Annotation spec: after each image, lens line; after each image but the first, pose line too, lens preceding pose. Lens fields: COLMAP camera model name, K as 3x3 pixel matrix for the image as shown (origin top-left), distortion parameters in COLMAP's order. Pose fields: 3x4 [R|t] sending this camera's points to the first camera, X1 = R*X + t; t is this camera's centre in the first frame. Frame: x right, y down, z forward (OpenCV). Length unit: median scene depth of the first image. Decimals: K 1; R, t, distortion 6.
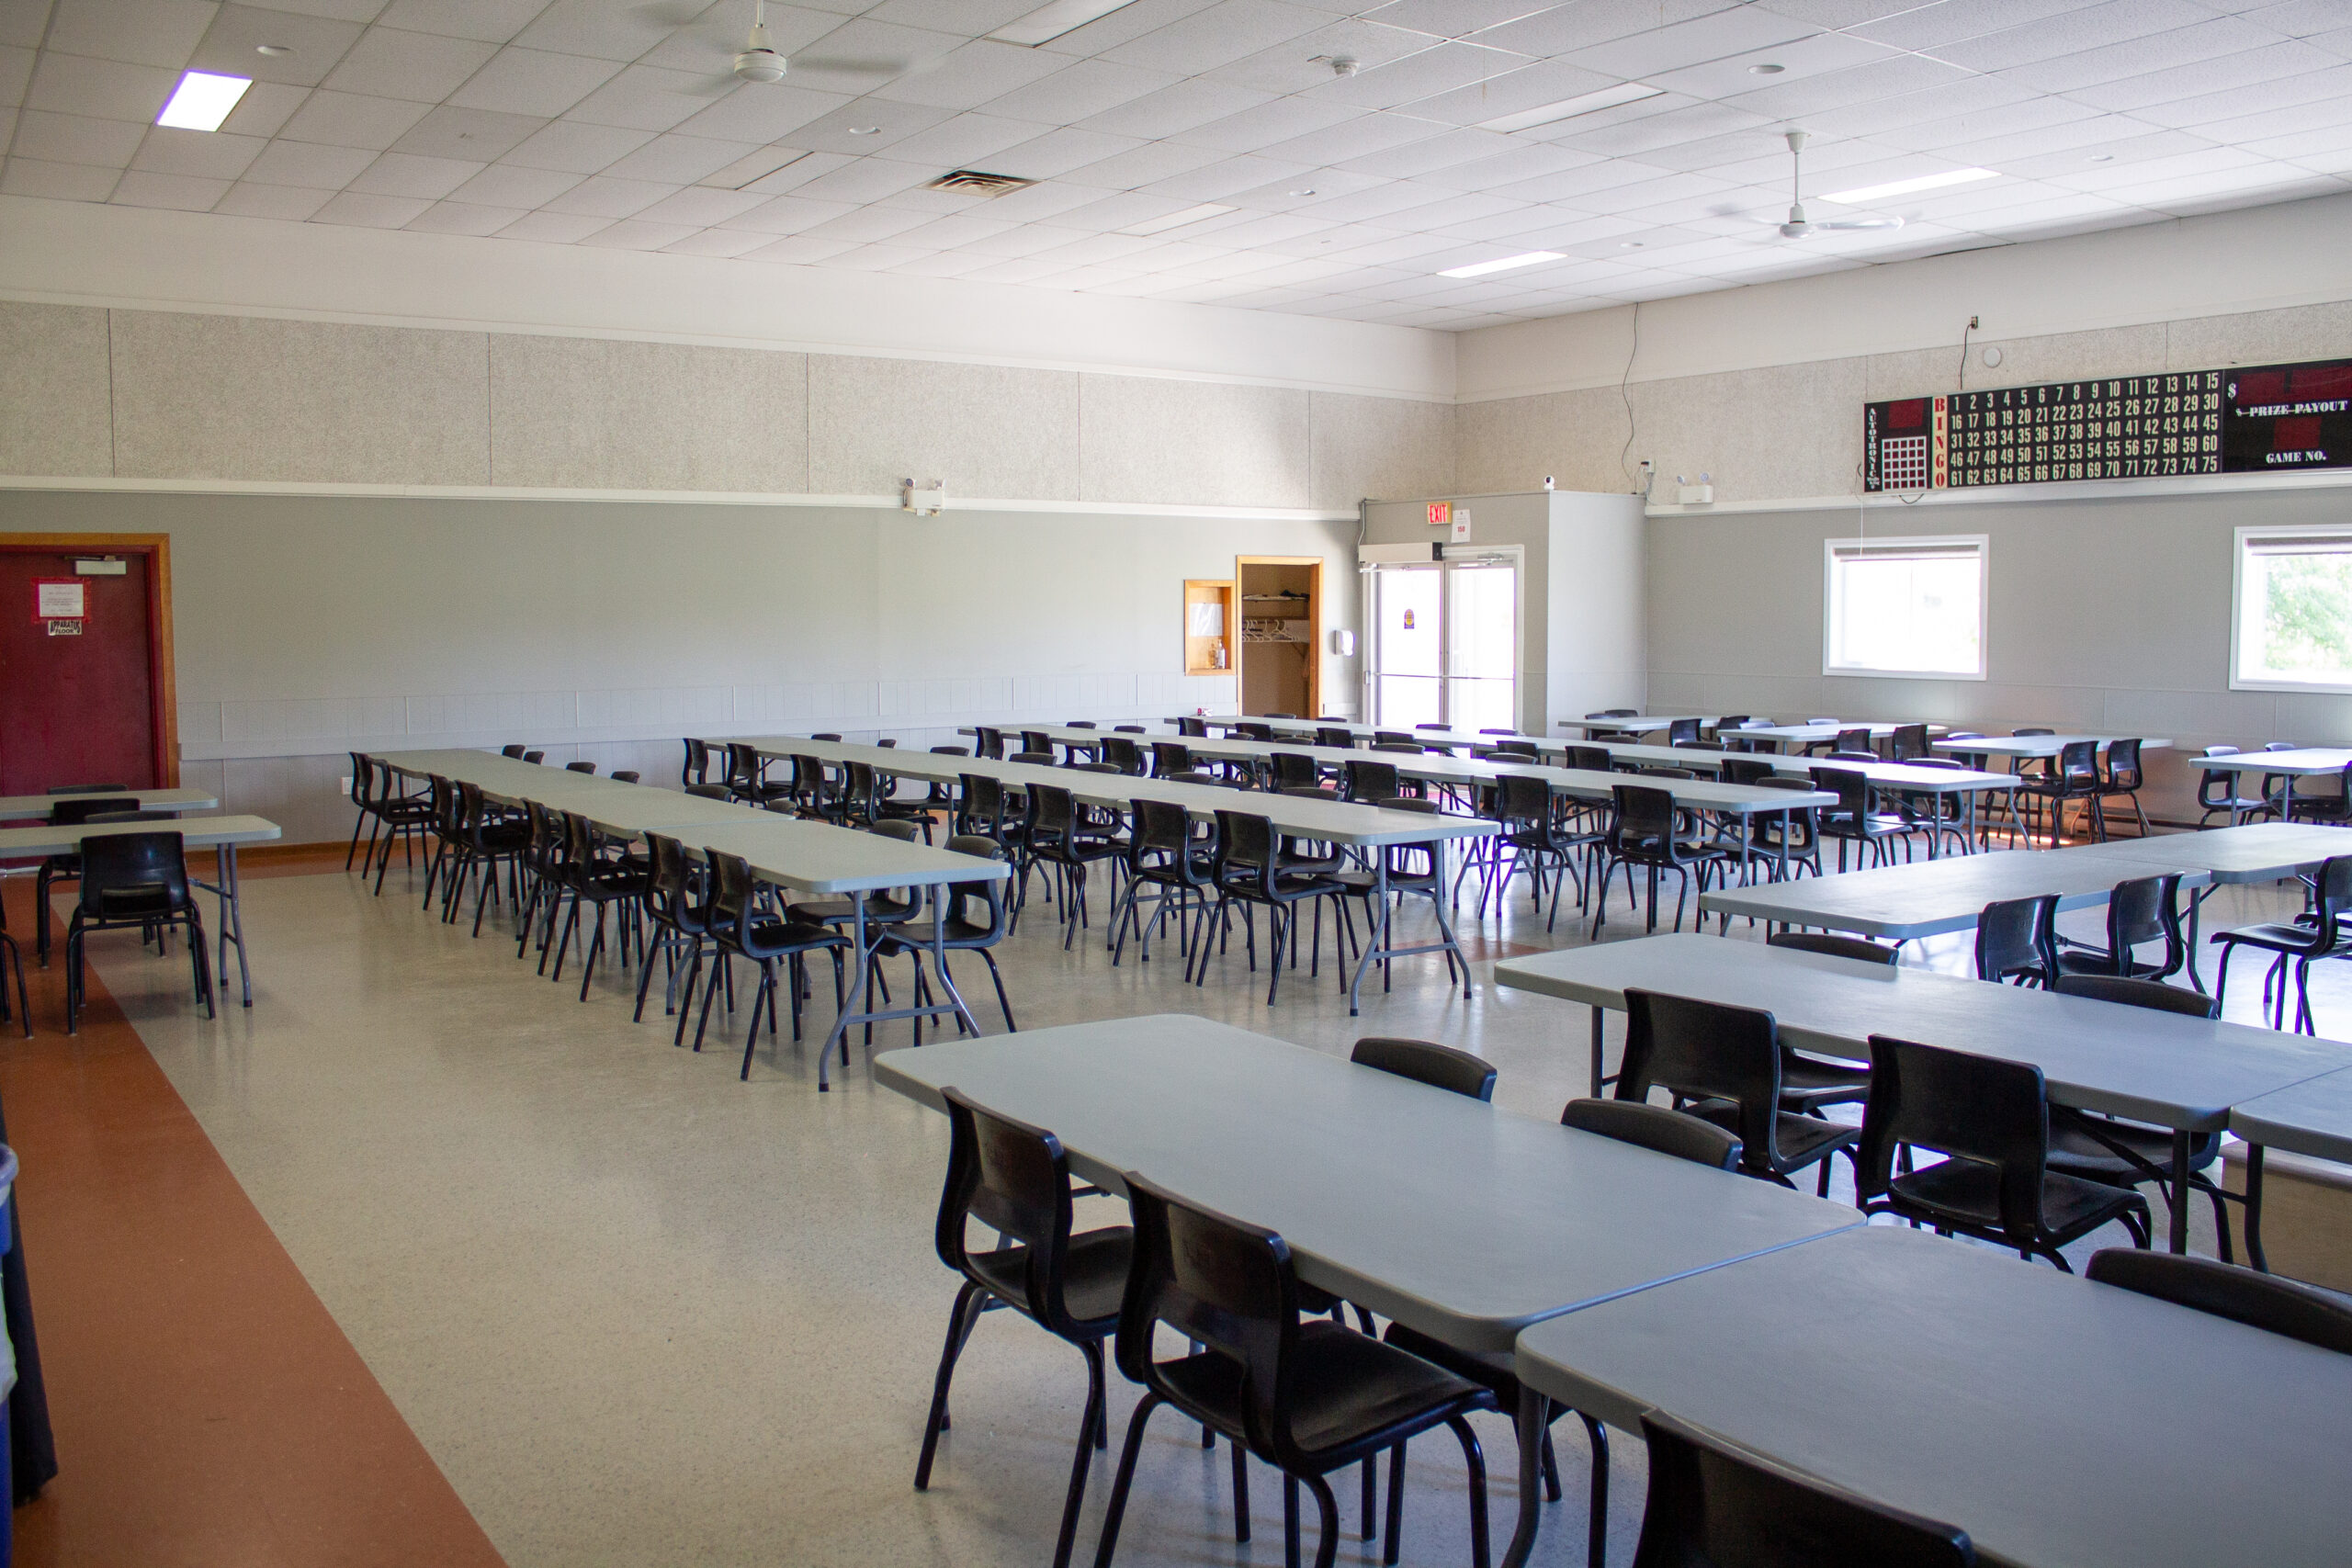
lens RADIAL K [[1950.9, 0, 1222.6], [0, 1950.9, 780.9], [0, 0, 1]] dist [-0.178854, 0.161030]
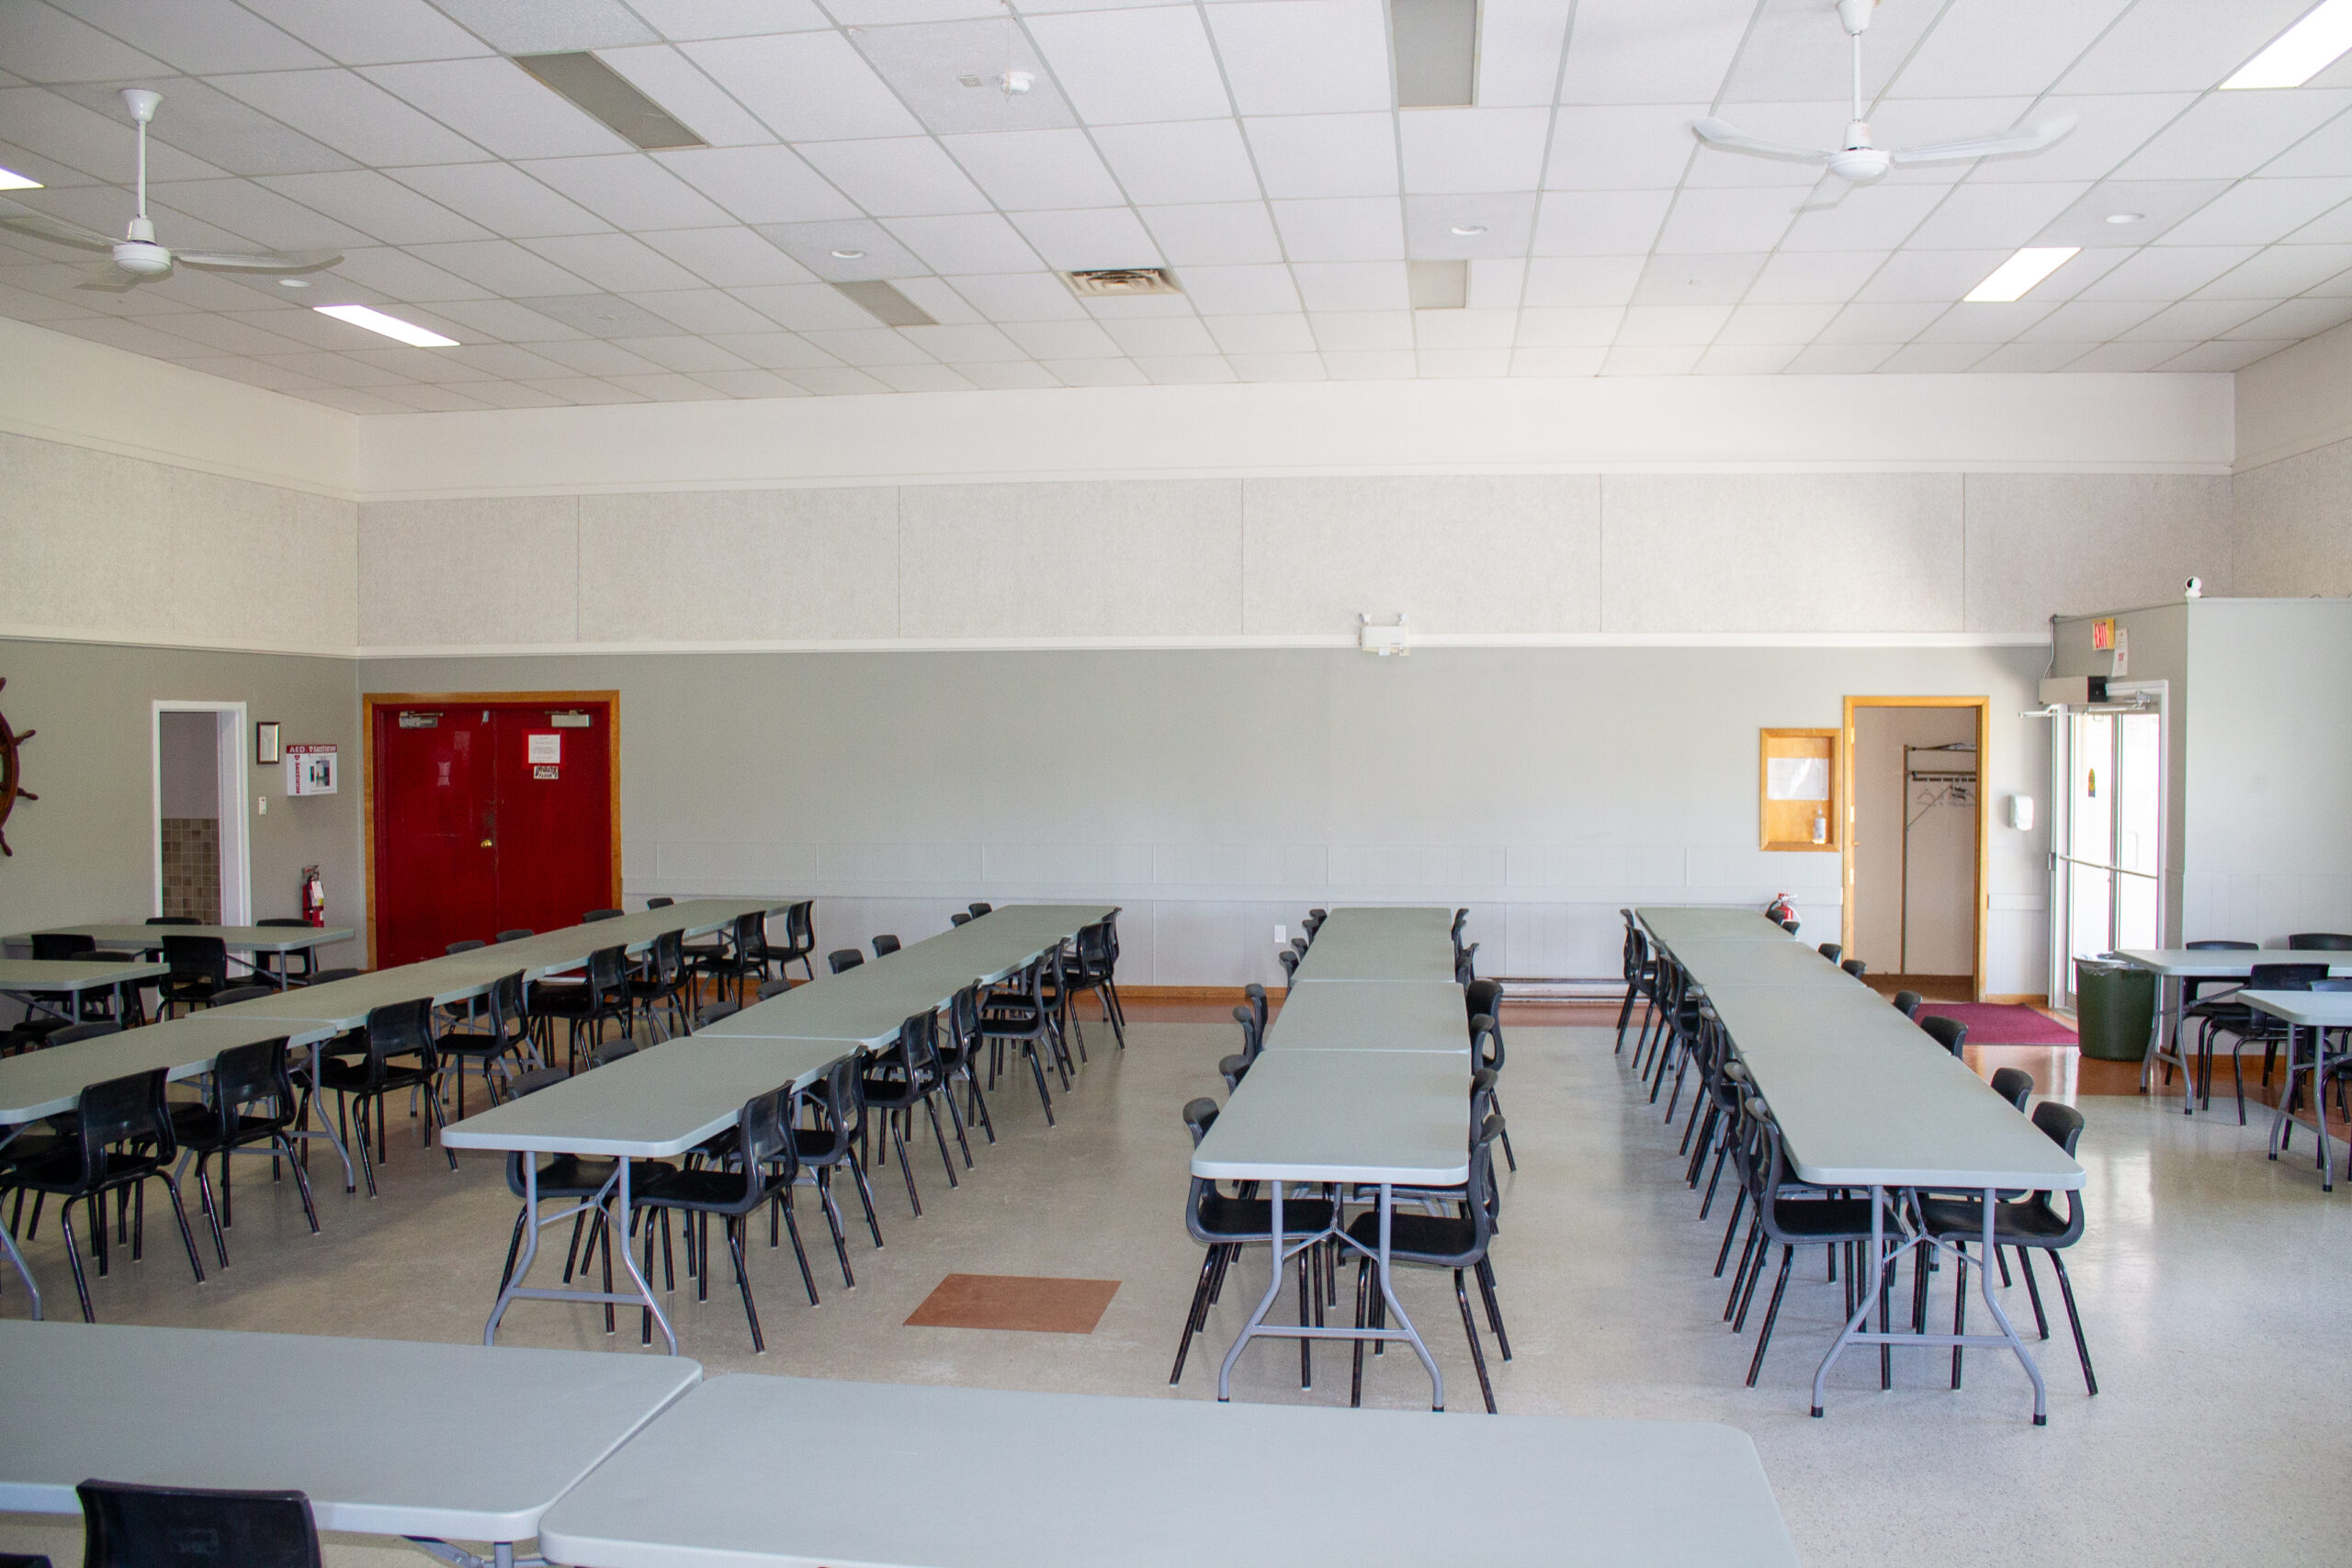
lens RADIAL K [[1950.9, 0, 1222.6], [0, 1950.9, 780.9], [0, 0, 1]] dist [-0.178854, 0.161030]
pose [[0.738629, 0.023056, -0.673717, 0.381020], [-0.058093, 0.997874, -0.029541, -0.052348], [0.671604, 0.060958, 0.738398, 0.319614]]
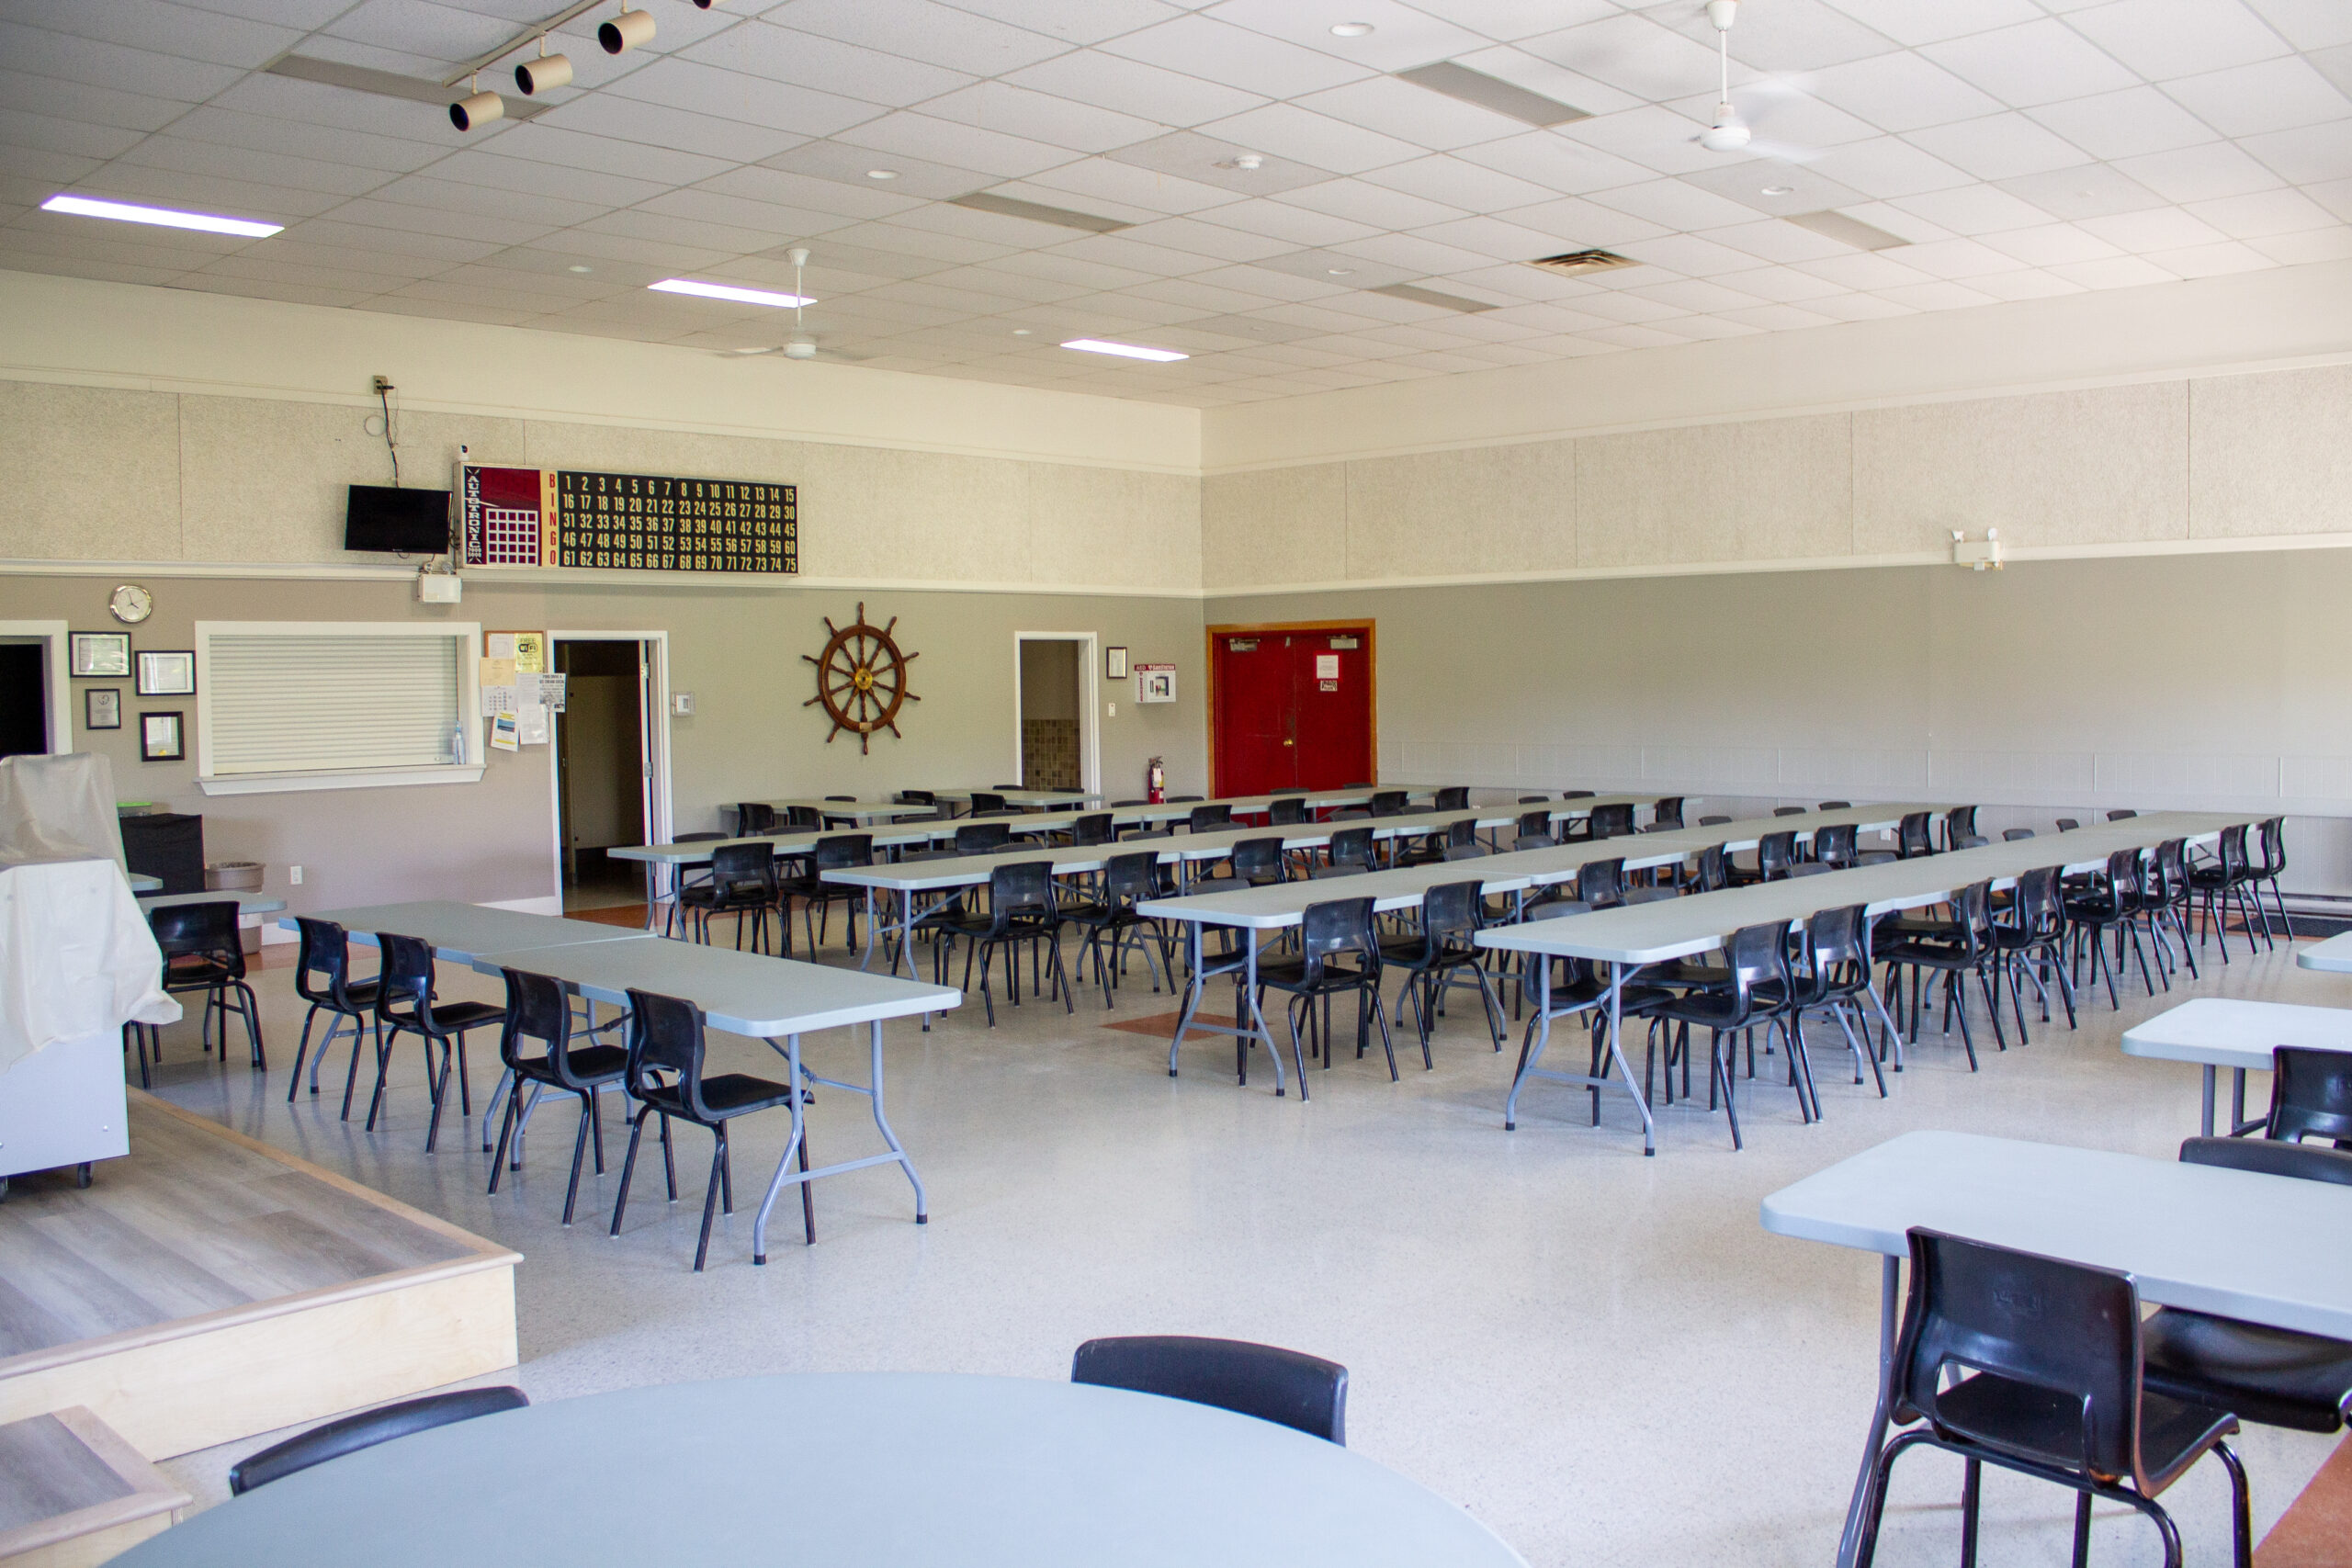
lens RADIAL K [[1950.9, 0, 1222.6], [0, 1950.9, 780.9], [0, 0, 1]] dist [-0.178854, 0.161030]
pose [[0.197527, 0.055401, -0.978731, 0.657654], [-0.069408, 0.996686, 0.042410, -0.052885], [0.977837, 0.059554, 0.200718, 0.488307]]
